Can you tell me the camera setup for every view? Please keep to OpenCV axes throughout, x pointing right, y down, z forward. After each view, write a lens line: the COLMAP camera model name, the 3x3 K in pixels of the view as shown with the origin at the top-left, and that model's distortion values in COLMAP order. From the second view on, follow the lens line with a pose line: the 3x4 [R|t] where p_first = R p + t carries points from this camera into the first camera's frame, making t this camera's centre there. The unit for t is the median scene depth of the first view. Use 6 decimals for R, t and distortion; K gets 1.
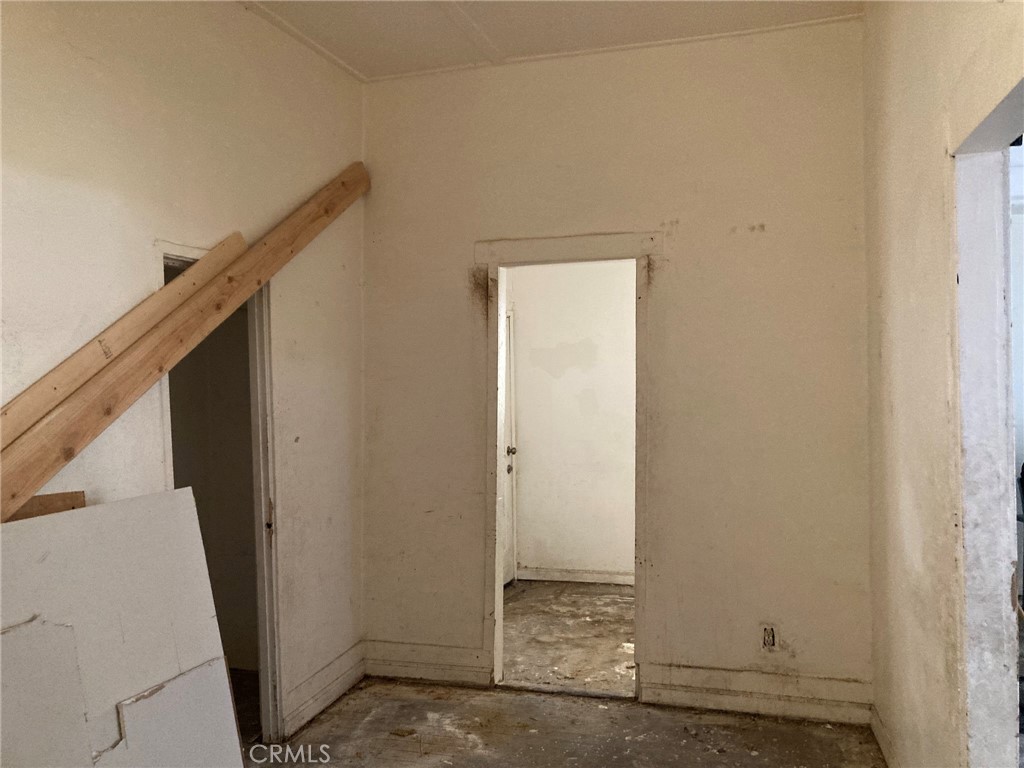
lens RADIAL K [[832.4, 0, 514.1], [0, 832.4, 385.0], [0, 0, 1]] dist [0.074419, -0.071355]
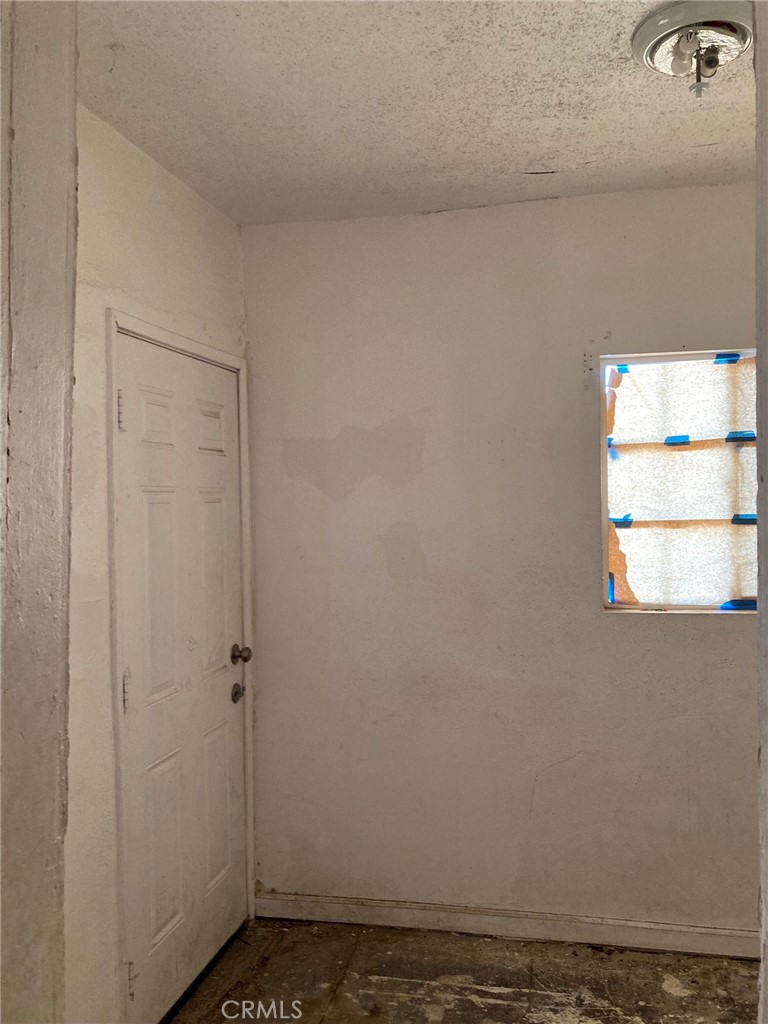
lens RADIAL K [[832.4, 0, 386.5], [0, 832.4, 510.7], [0, 0, 1]] dist [0.074419, -0.071355]
pose [[0.994982, 0.002698, 0.100021, 0.030670], [-0.001517, 0.999928, -0.011888, 0.003944], [-0.100046, 0.011677, 0.994914, 0.520114]]
